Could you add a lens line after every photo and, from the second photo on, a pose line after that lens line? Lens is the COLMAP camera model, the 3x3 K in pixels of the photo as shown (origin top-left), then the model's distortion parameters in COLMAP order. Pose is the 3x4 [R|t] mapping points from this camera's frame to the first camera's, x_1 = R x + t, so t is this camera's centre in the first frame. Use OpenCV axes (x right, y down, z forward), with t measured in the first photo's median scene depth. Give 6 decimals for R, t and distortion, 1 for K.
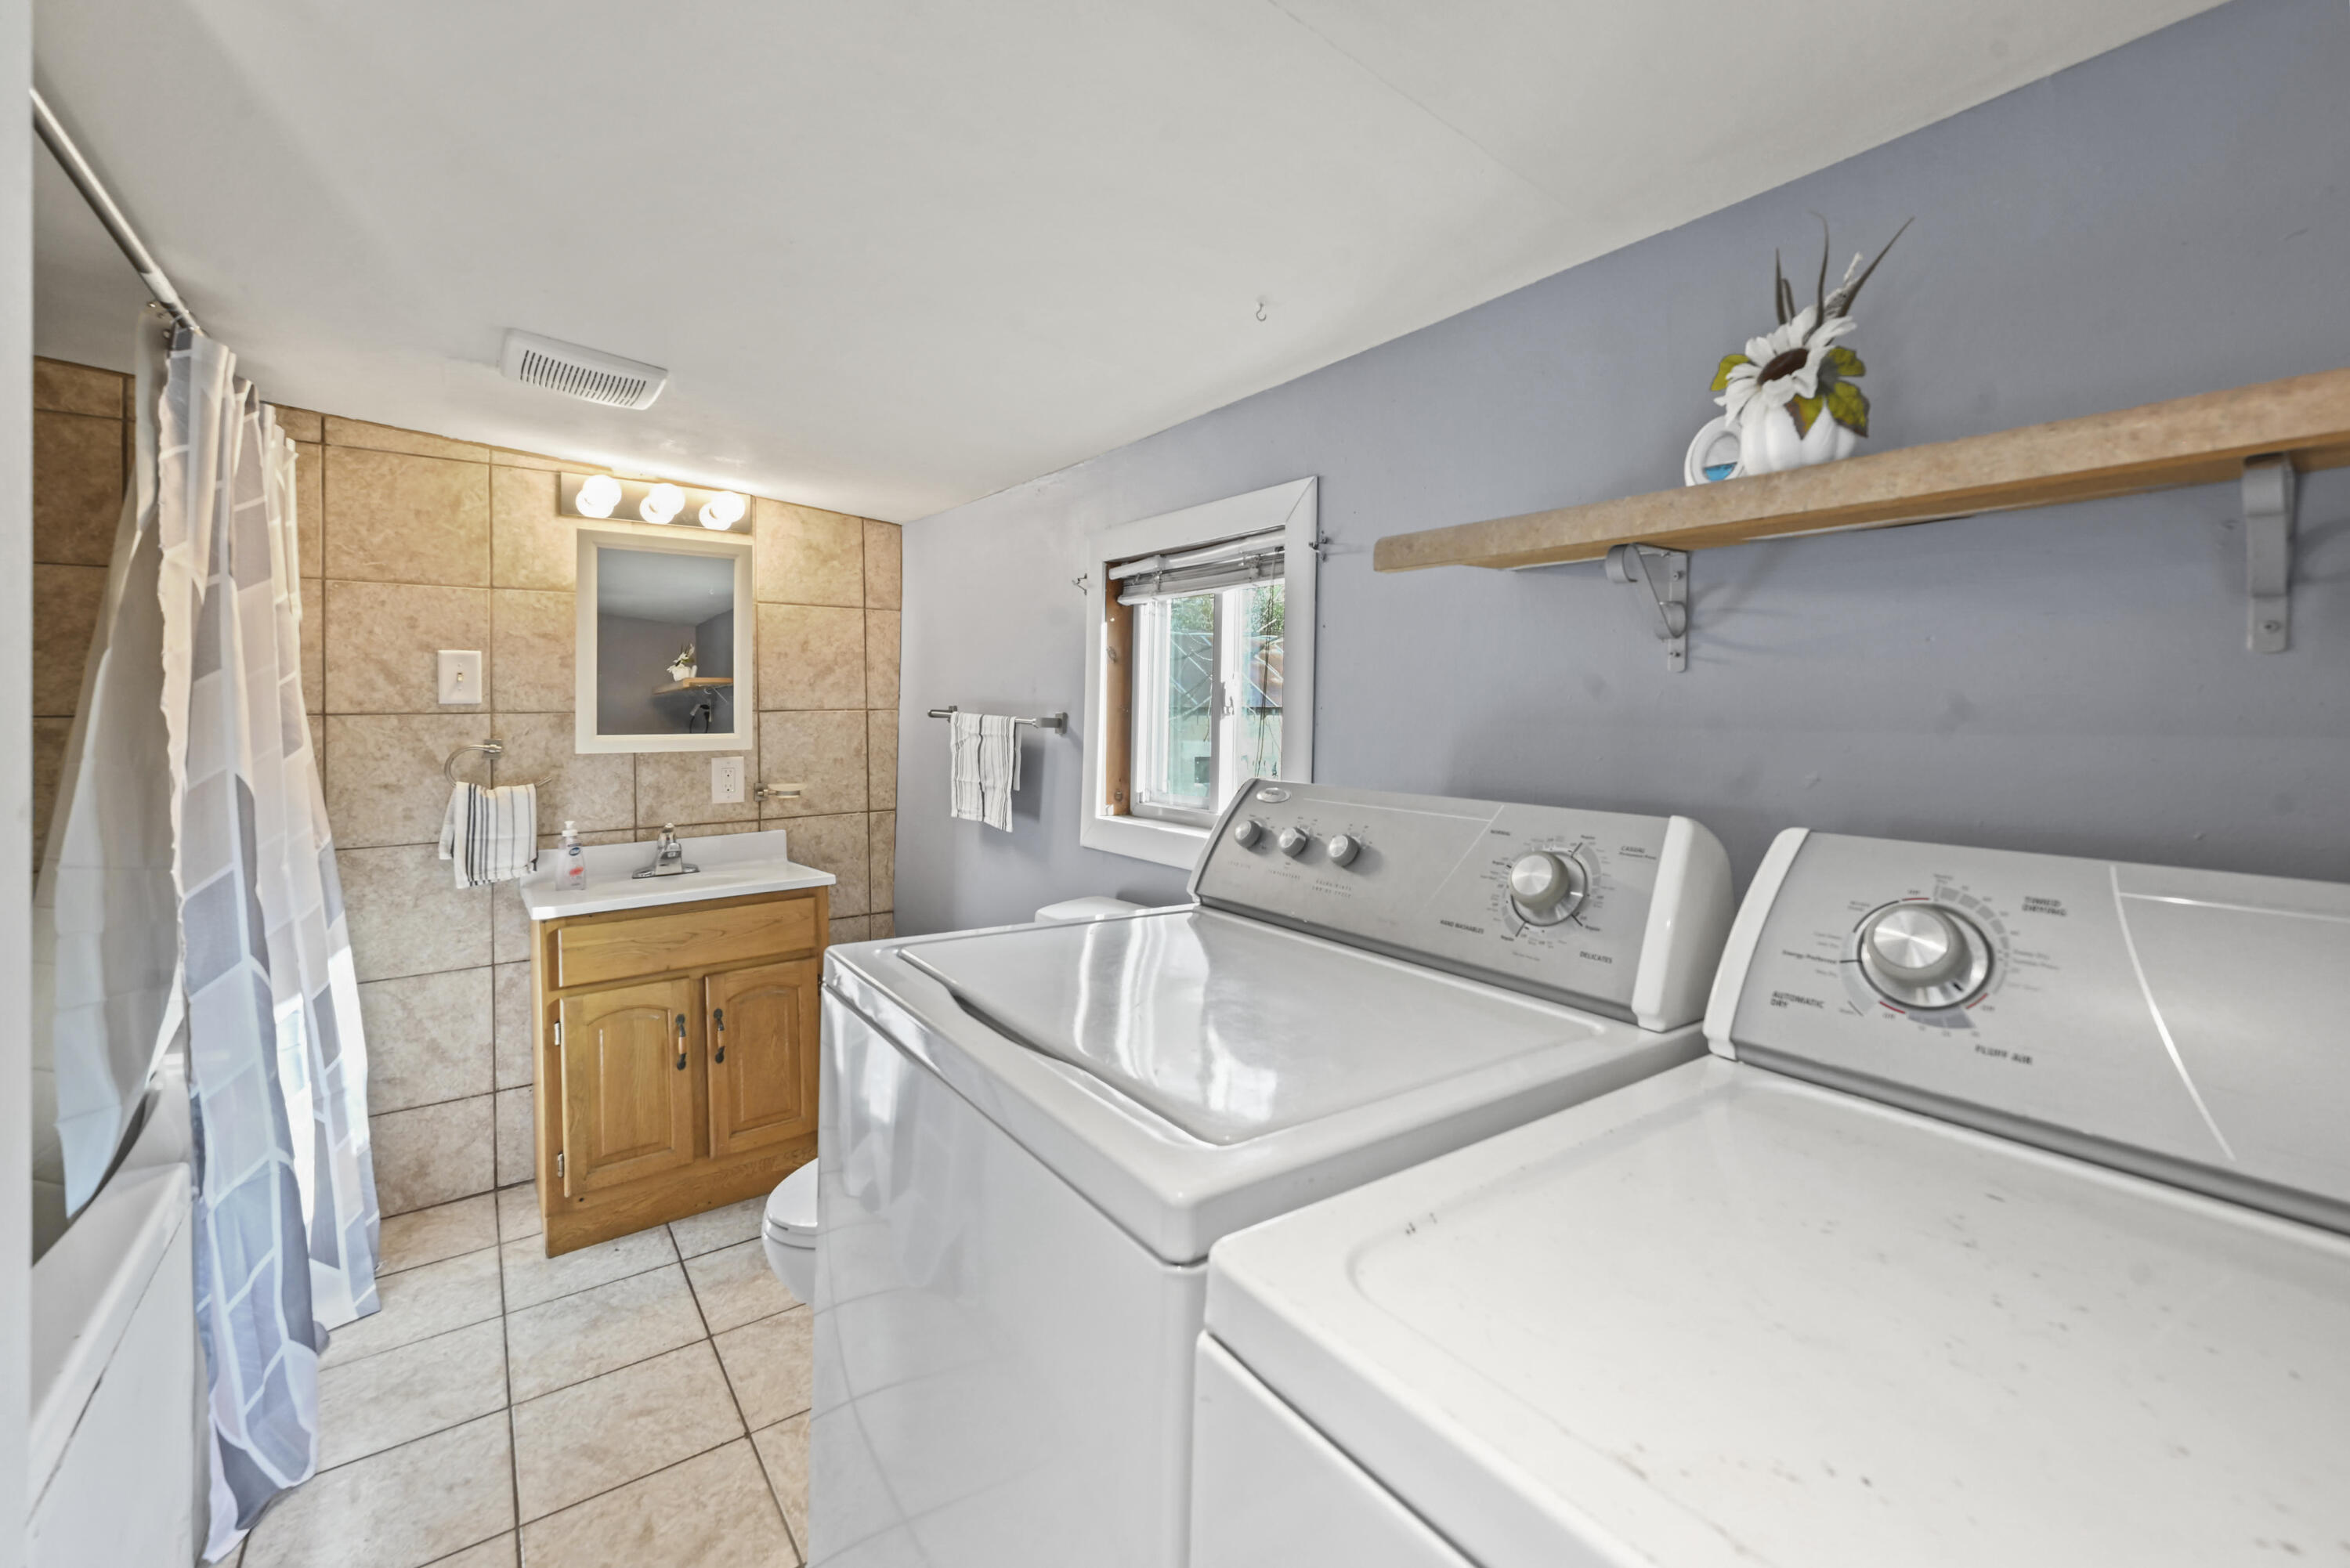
lens RADIAL K [[938.2, 0, 1178.2], [0, 938.2, 773.2], [0, 0, 1]] dist [0.000401, 0.000279]
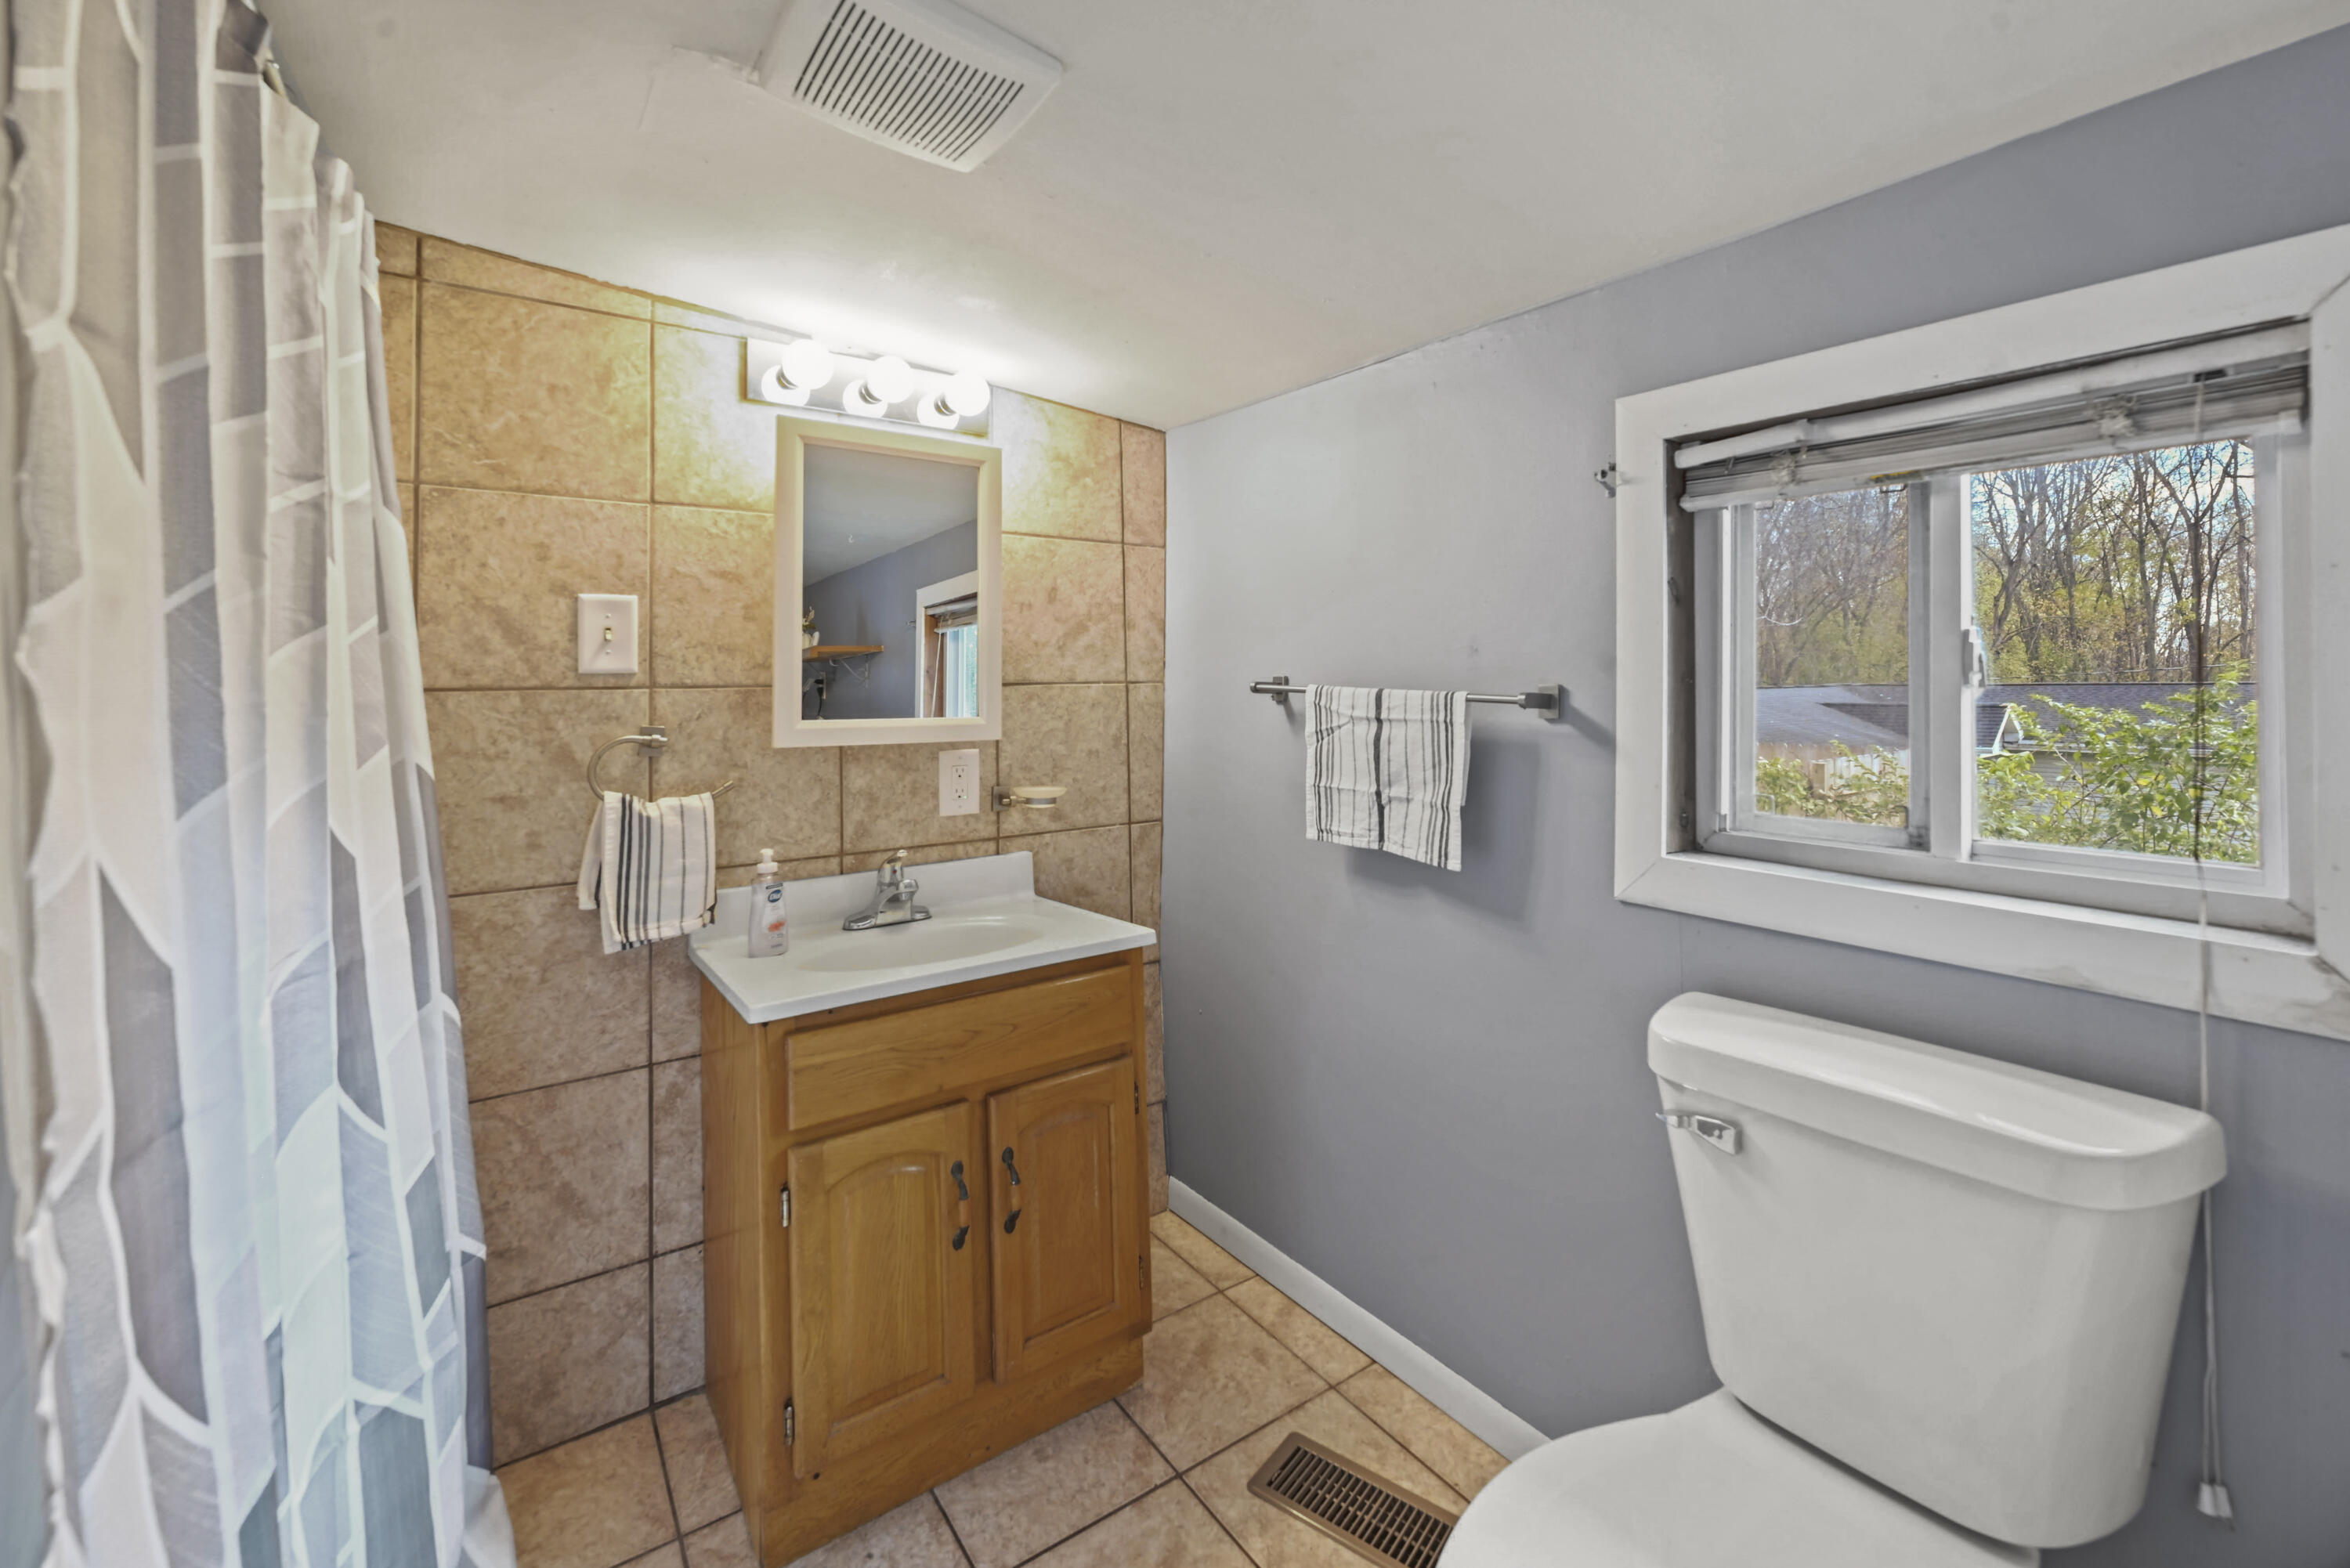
lens RADIAL K [[953.5, 0, 1181.1], [0, 953.5, 730.9], [0, 0, 1]] dist [-0.000734, 0.000063]
pose [[0.999726, -0.000967, -0.023390, -0.343511], [0.000509, 0.999808, -0.019574, -0.020033], [0.023404, 0.019557, 0.999535, 0.333845]]
